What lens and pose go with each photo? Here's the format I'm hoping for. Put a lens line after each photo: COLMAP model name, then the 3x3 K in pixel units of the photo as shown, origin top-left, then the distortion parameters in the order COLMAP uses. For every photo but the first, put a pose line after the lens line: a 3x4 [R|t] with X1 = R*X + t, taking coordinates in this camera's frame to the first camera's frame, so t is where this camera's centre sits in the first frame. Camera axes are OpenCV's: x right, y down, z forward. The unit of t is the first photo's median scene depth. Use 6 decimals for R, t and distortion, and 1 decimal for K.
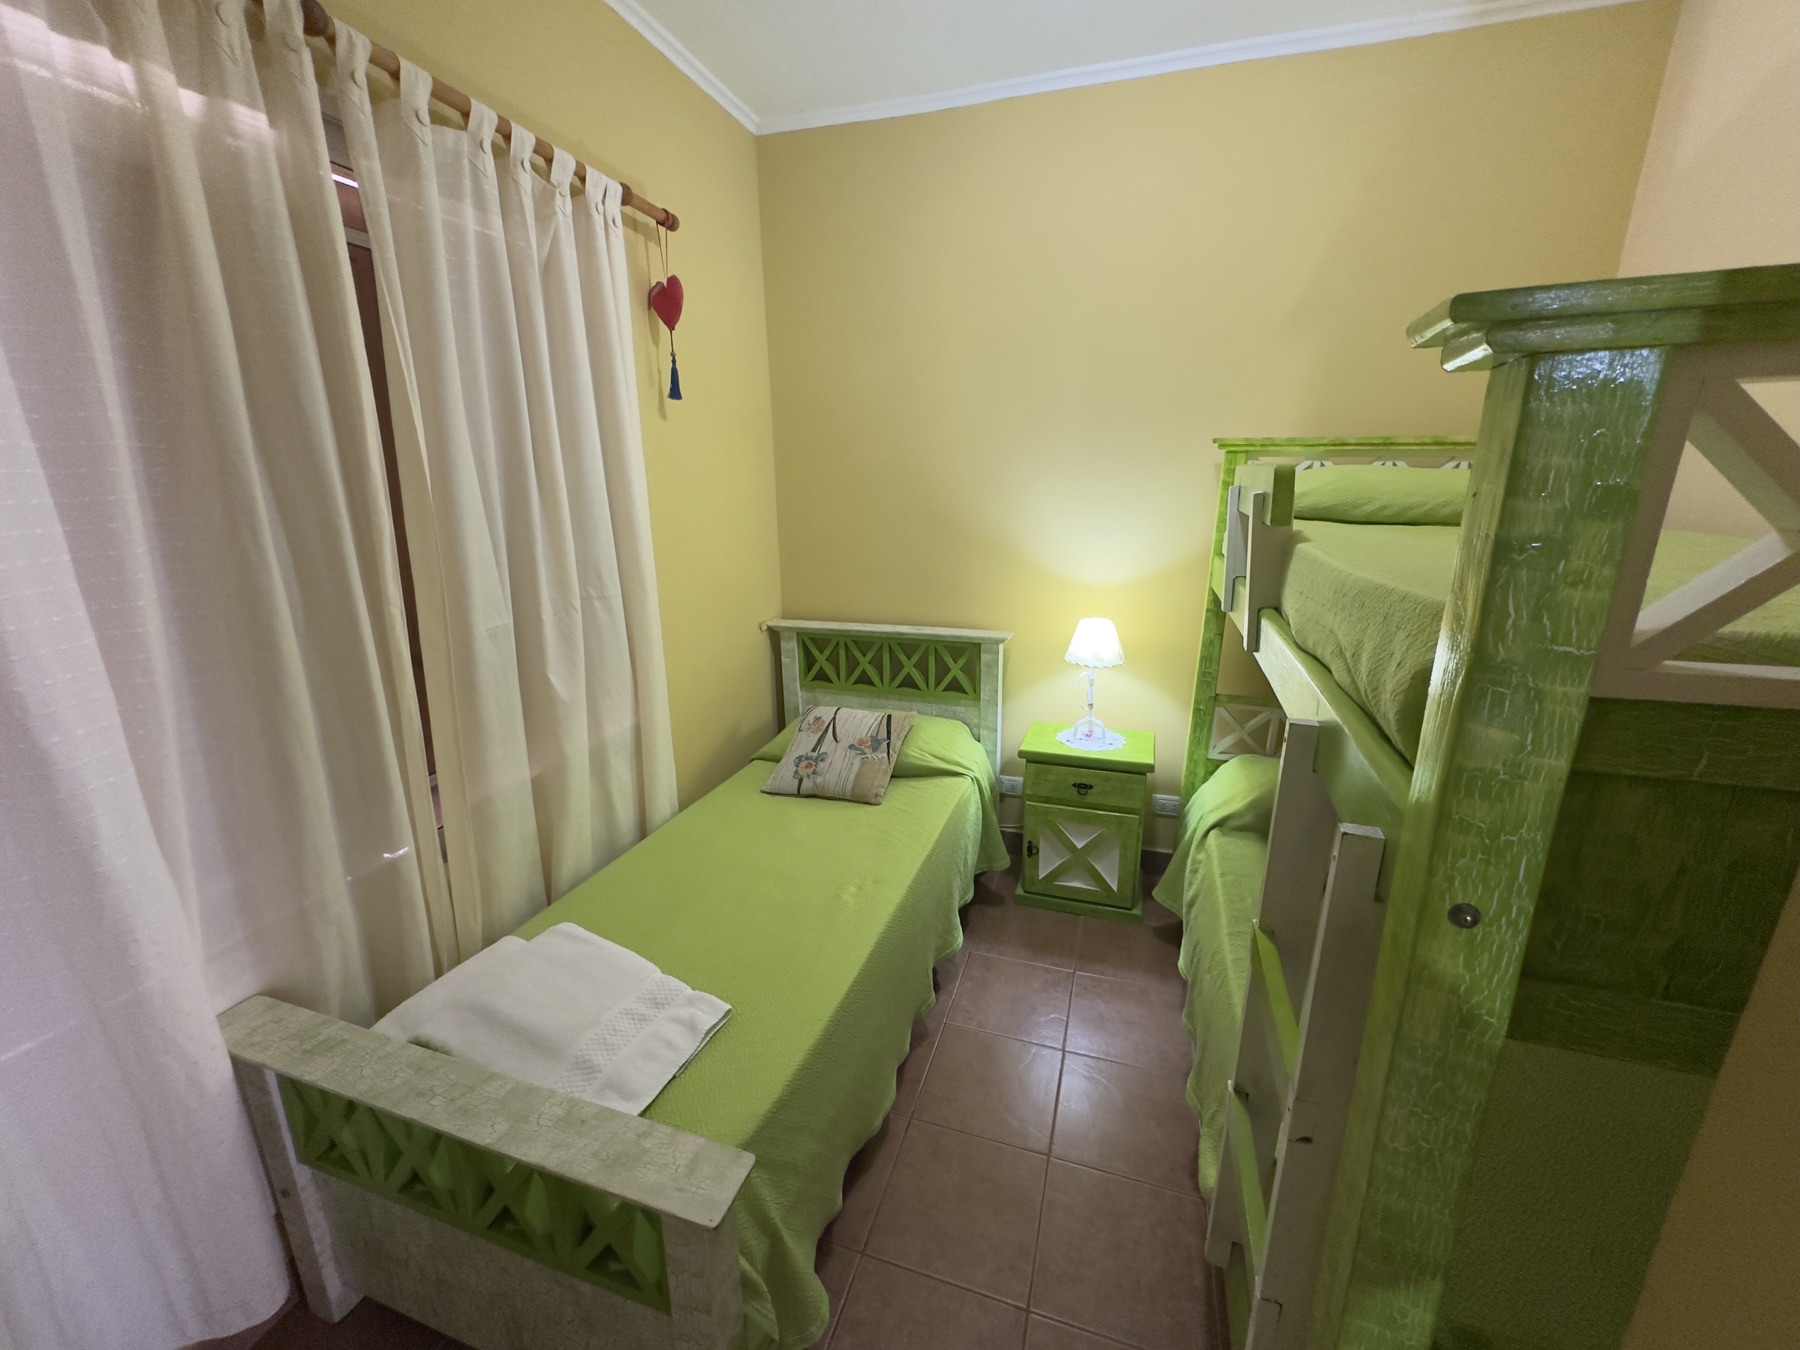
lens RADIAL K [[720.2, 0, 901.3], [0, 720.2, 669.0], [0, 0, 1]] dist [-0.000498, 0.000079]
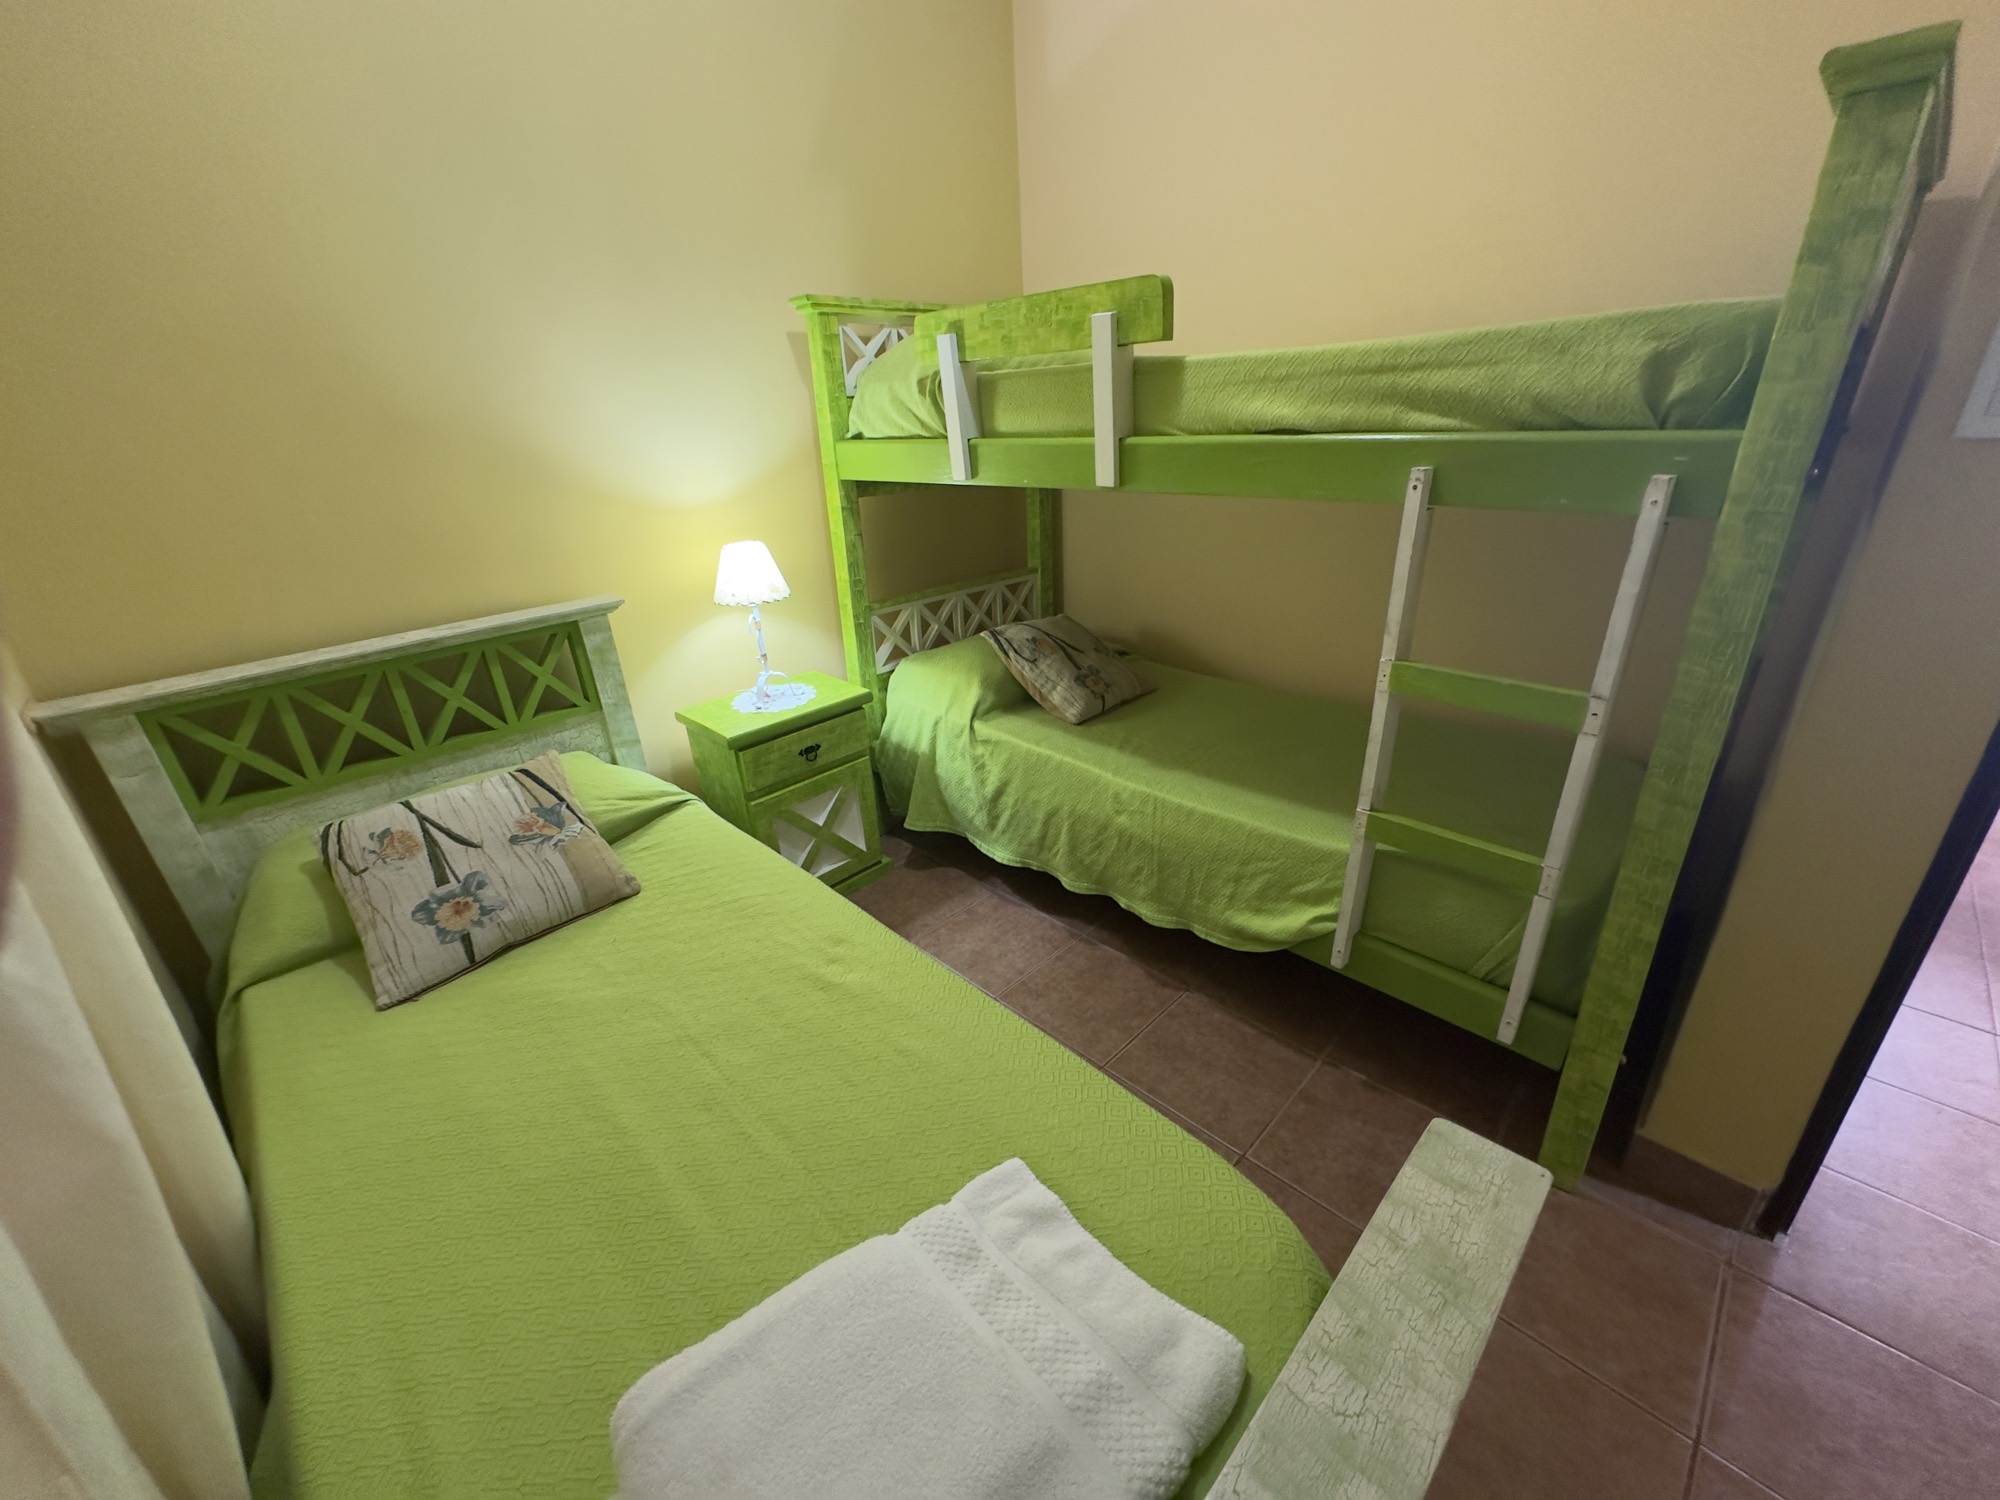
lens RADIAL K [[800.2, 0, 1000.7], [0, 800.2, 744.1], [0, 0, 1]] dist [-0.000498, 0.000079]
pose [[0.449317, -0.364406, 0.815673, -0.388775], [0.277973, 0.924731, 0.260006, -0.016622], [-0.849026, 0.109910, 0.516793, 0.368483]]
